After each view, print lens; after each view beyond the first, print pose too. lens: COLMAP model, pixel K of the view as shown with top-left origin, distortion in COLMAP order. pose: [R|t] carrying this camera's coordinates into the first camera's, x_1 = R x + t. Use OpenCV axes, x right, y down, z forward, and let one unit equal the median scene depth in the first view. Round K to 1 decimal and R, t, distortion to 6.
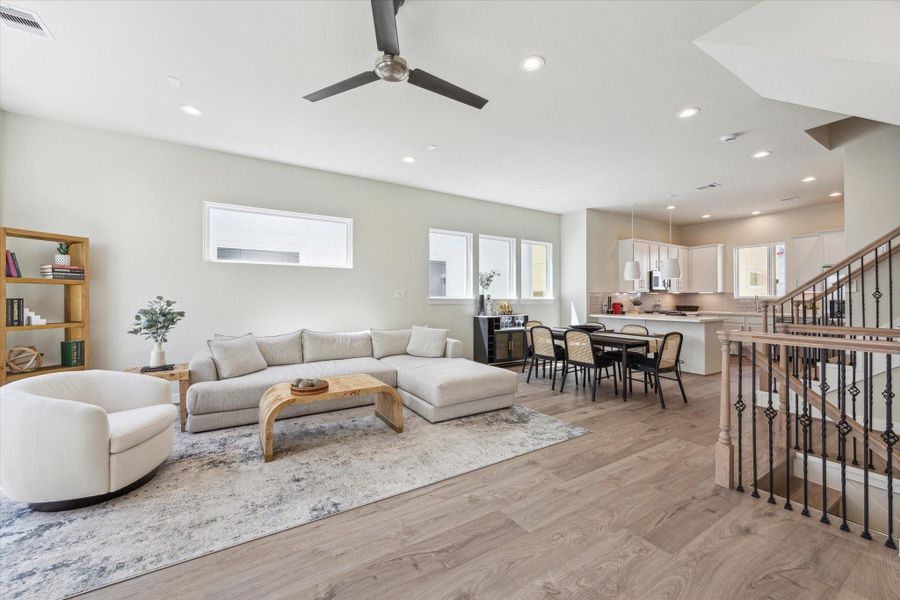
lens RADIAL K [[352.1, 0, 452.4], [0, 352.1, 295.7], [0, 0, 1]] dist [-0.001050, -0.000048]
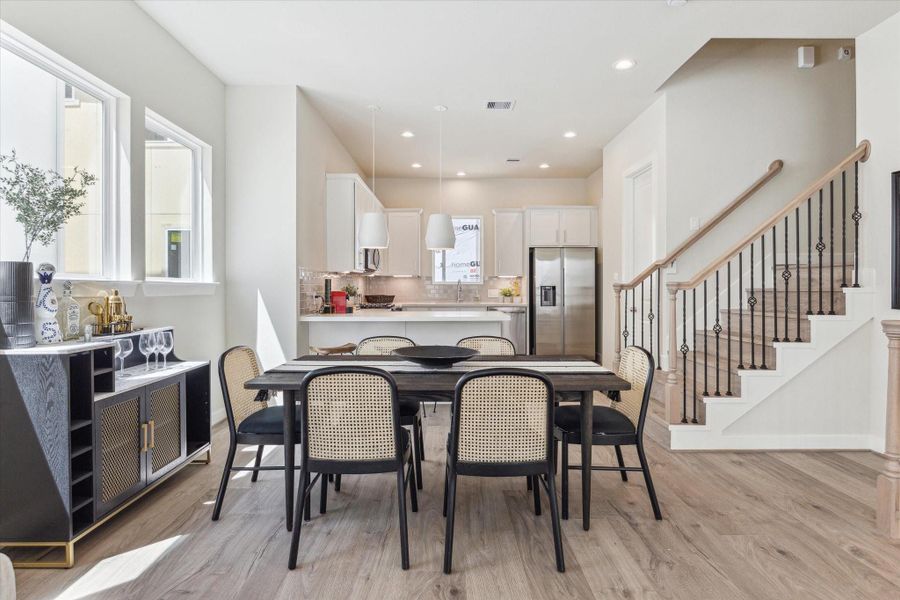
lens RADIAL K [[466.5, 0, 446.9], [0, 466.5, 286.4], [0, 0, 1]] dist [-0.000943, 0.000028]
pose [[0.534116, -0.000268, 0.845411, -0.047260], [-0.004437, 0.999985, 0.003121, 0.017768], [-0.845399, -0.005418, 0.534107, 0.854661]]
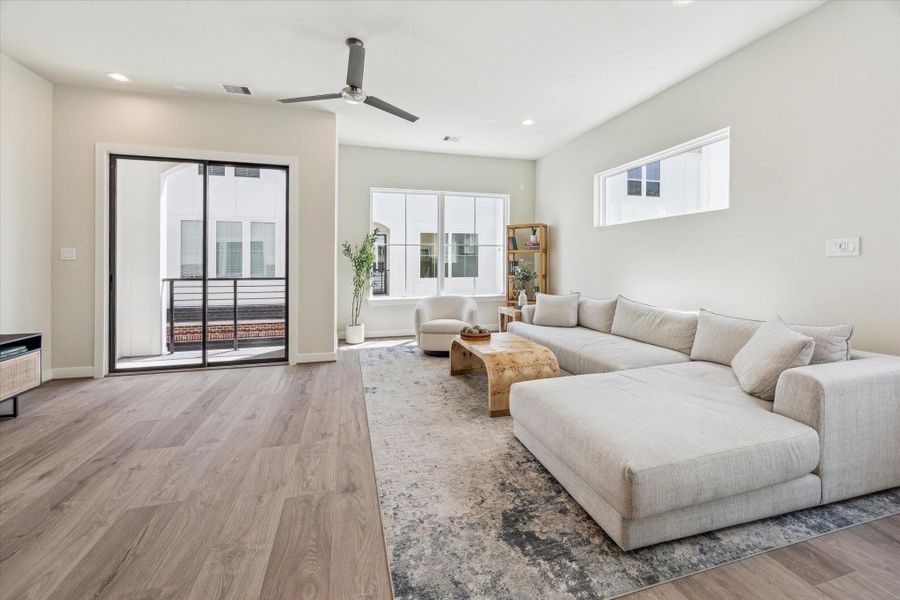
lens RADIAL K [[359.9, 0, 447.8], [0, 359.9, 260.8], [0, 0, 1]] dist [-0.000867, -0.000186]
pose [[-0.286159, -0.007690, -0.958151, 0.545251], [0.008804, 0.999904, -0.010655, 0.017327], [0.958142, -0.011484, -0.286064, 0.881516]]
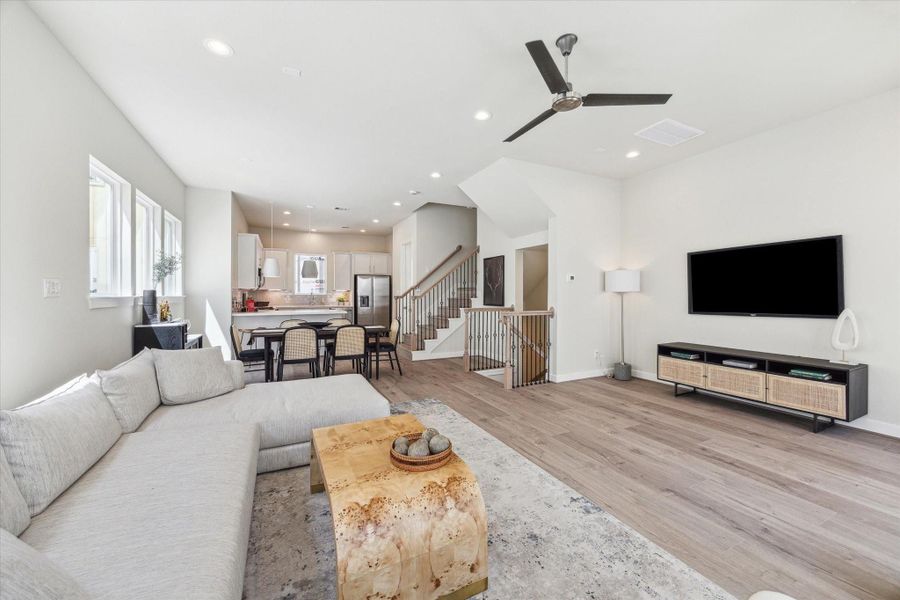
lens RADIAL K [[345.5, 0, 449.0], [0, 345.5, 293.7], [0, 0, 1]] dist [-0.000165, 0.000049]
pose [[0.109404, 0.000818, 0.993997, -0.679702], [-0.007759, 0.999970, 0.000031, -0.000096], [-0.993967, -0.007716, 0.109407, 0.625046]]
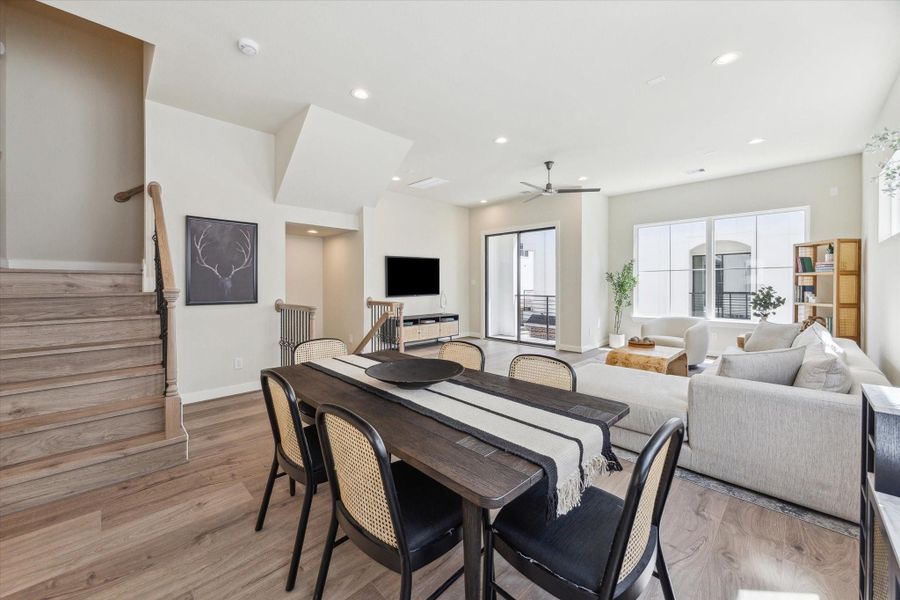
lens RADIAL K [[352.4, 0, 449.2], [0, 352.4, 288.4], [0, 0, 1]] dist [0.000418, 0.000062]
pose [[-0.976052, 0.003024, -0.217516, 0.526071], [0.002044, 0.999987, 0.004733, 0.007687], [0.217528, 0.004175, -0.976045, 1.626157]]
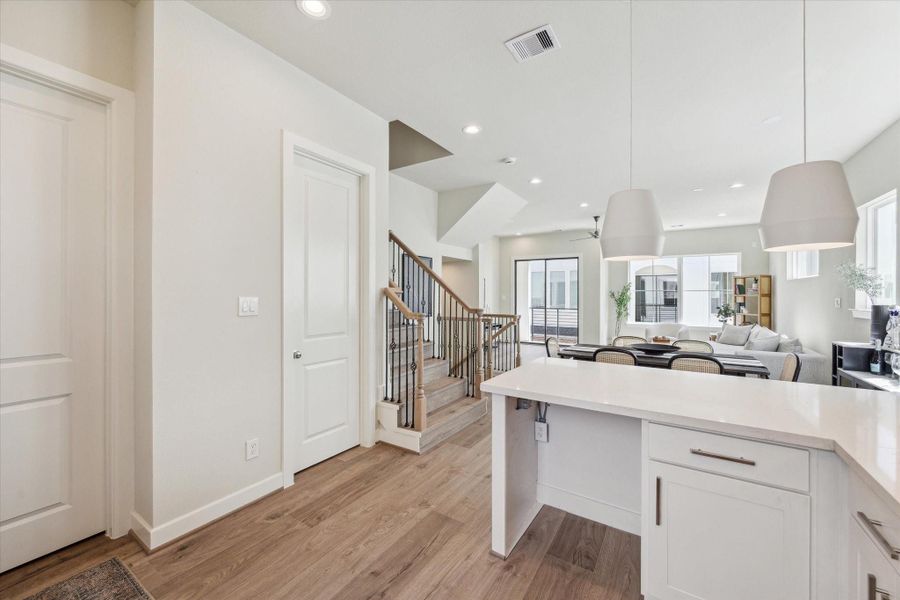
lens RADIAL K [[359.8, 0, 454.6], [0, 359.8, 294.9], [0, 0, 1]] dist [0.000907, 0.000099]
pose [[-0.900879, -0.003929, -0.434053, 1.337059], [-0.001306, 0.999979, -0.006342, -0.020272], [0.434068, -0.005146, -0.900865, 1.810882]]
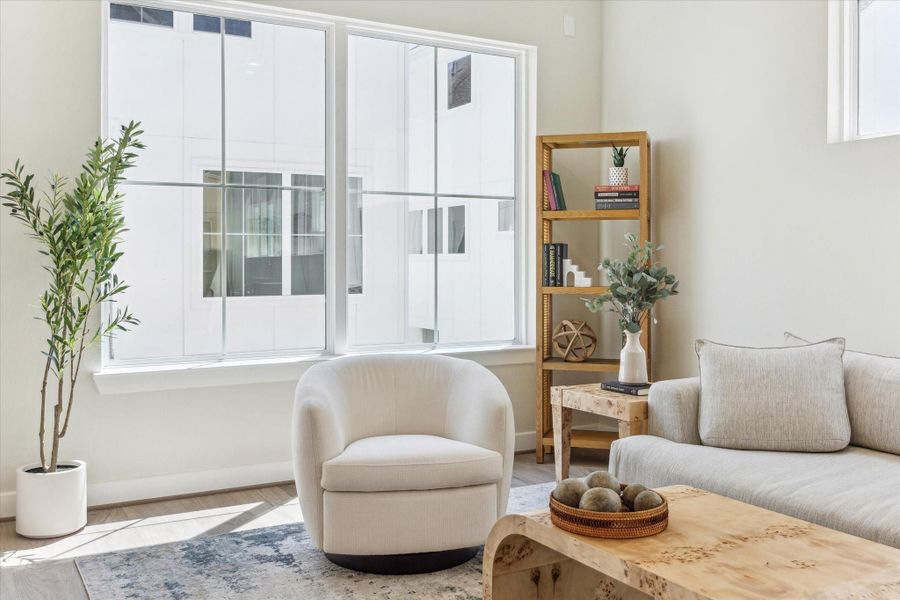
lens RADIAL K [[856.1, 0, 449.9], [0, 856.1, 271.6], [0, 0, 1]] dist [-0.011041, -0.007892]
pose [[-0.035067, 0.011431, -0.999320, 0.239368], [0.004555, 0.999926, 0.011278, 0.029172], [0.999375, -0.004157, -0.035116, 0.621419]]
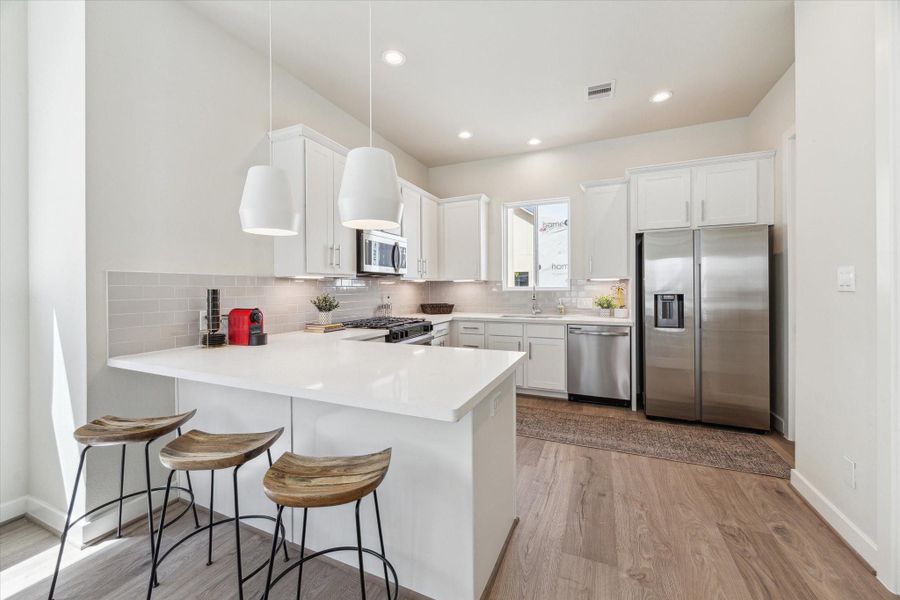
lens RADIAL K [[343.8, 0, 450.4], [0, 343.8, 290.1], [0, 0, 1]] dist [-0.000170, 0.000011]
pose [[0.826483, -0.007645, 0.562910, 0.774466], [0.002863, 0.999952, 0.009376, 0.001977], [-0.562954, -0.006137, 0.826465, 1.099819]]
